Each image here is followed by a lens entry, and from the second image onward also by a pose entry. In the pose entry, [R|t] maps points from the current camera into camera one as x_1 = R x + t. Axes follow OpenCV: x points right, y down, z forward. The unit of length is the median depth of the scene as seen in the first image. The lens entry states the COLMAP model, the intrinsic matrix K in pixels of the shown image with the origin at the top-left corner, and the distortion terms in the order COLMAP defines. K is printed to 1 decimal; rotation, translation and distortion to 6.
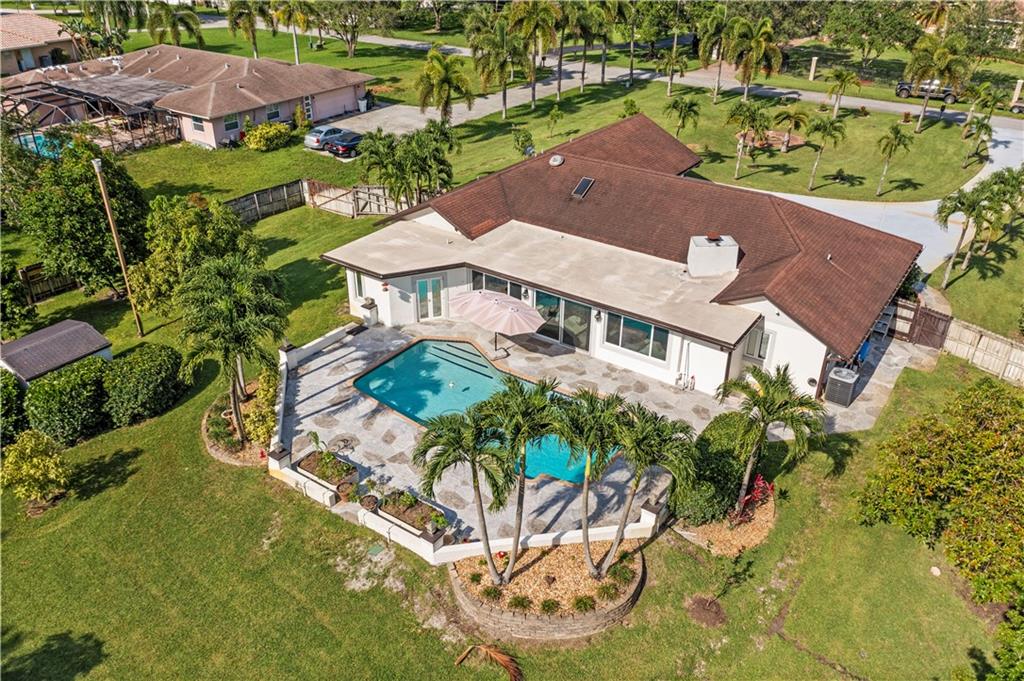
lens RADIAL K [[800.9, 0, 508.4], [0, 800.9, 340.7], [0, 0, 1]] dist [-0.009159, 0.003058]
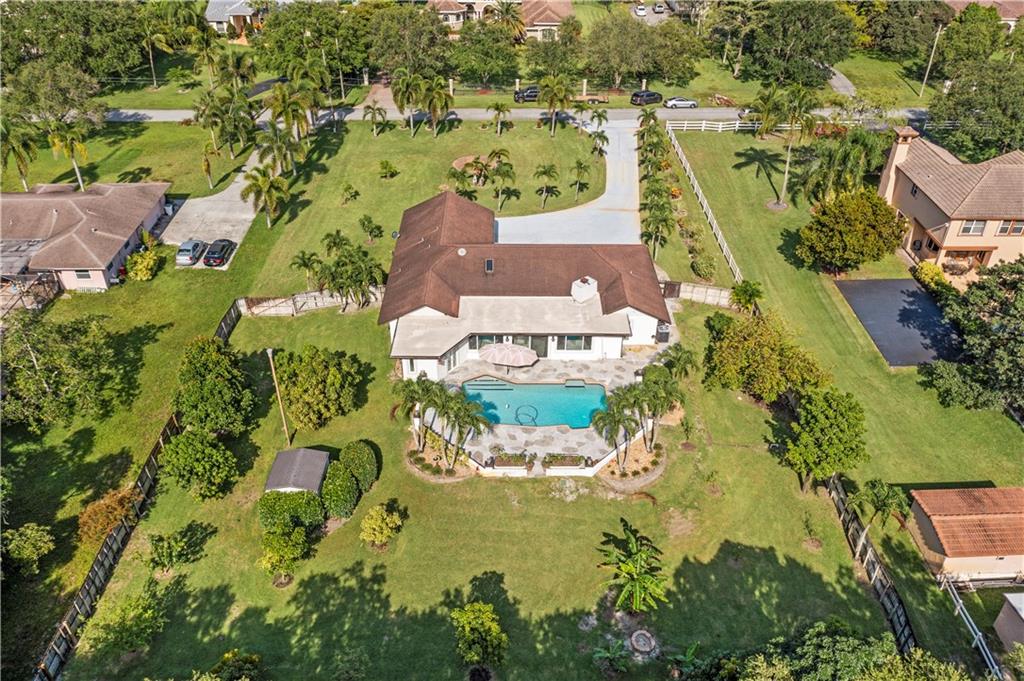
lens RADIAL K [[800.9, 0, 508.4], [0, 800.9, 340.7], [0, 0, 1]] dist [-0.009159, 0.003058]
pose [[0.817308, -0.330404, 0.472061, -0.856505], [0.283379, 0.943826, 0.169969, -0.372488], [-0.501701, -0.005145, 0.865026, -0.584467]]
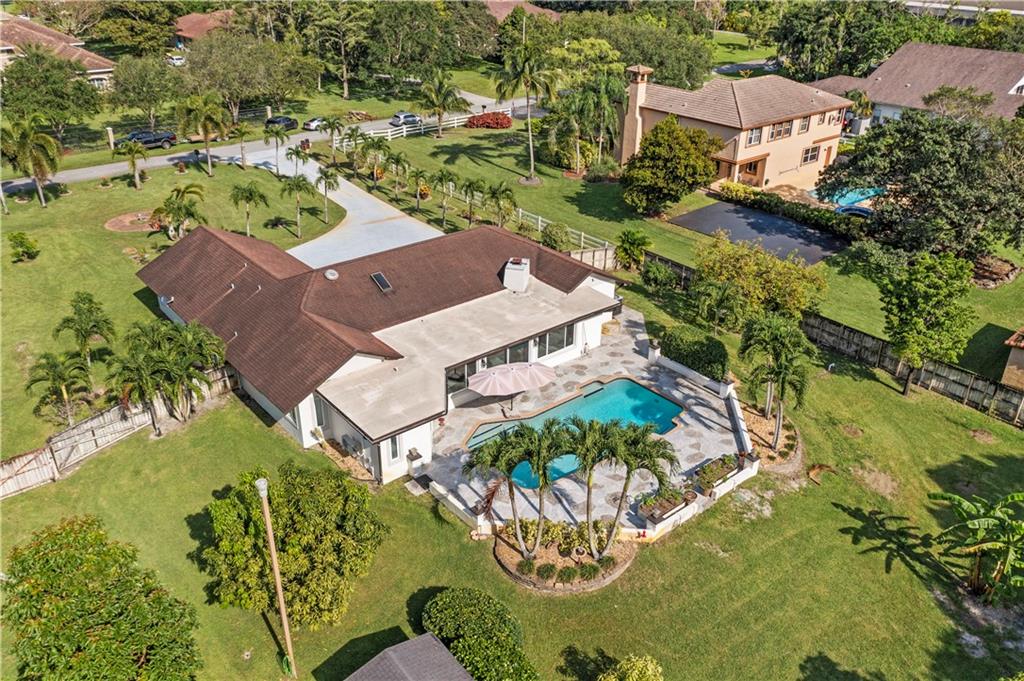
lens RADIAL K [[800.9, 0, 508.4], [0, 800.9, 340.7], [0, 0, 1]] dist [-0.009159, 0.003058]
pose [[0.260833, -0.450643, 0.853749, -0.999077], [0.465616, 0.833426, 0.297663, -0.436031], [-0.845676, 0.319878, 0.427211, 0.460993]]
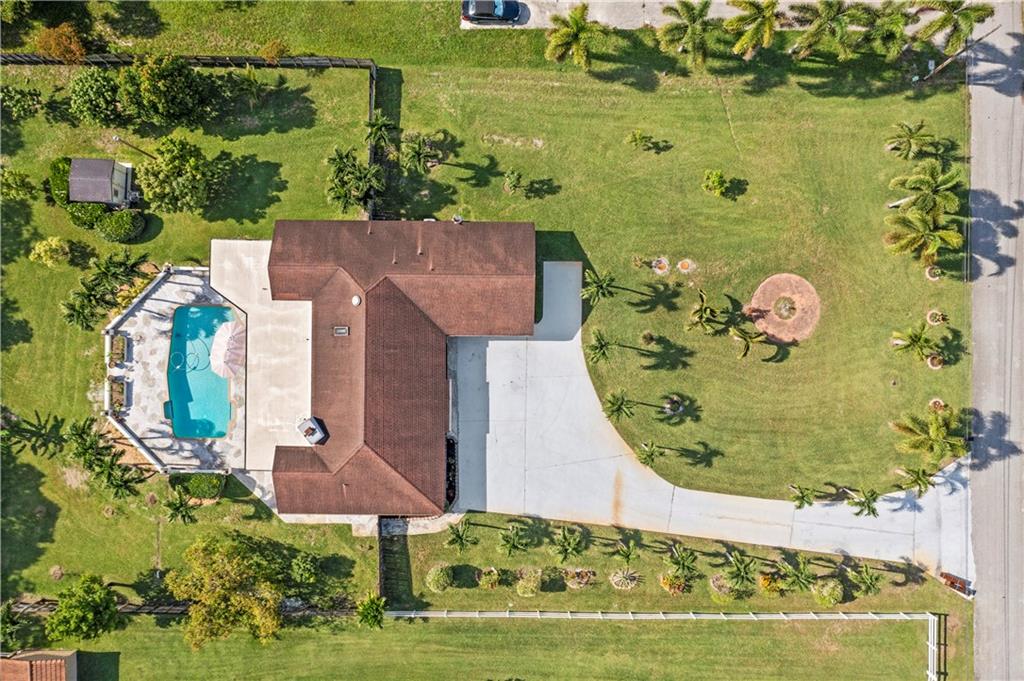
lens RADIAL K [[800.9, 0, 508.4], [0, 800.9, 340.7], [0, 0, 1]] dist [-0.009159, 0.003058]
pose [[0.566788, 0.823861, 0.002155, 0.341001], [-0.412422, 0.281466, 0.866421, -1.969380], [0.713203, -0.491966, 0.499310, 0.509516]]
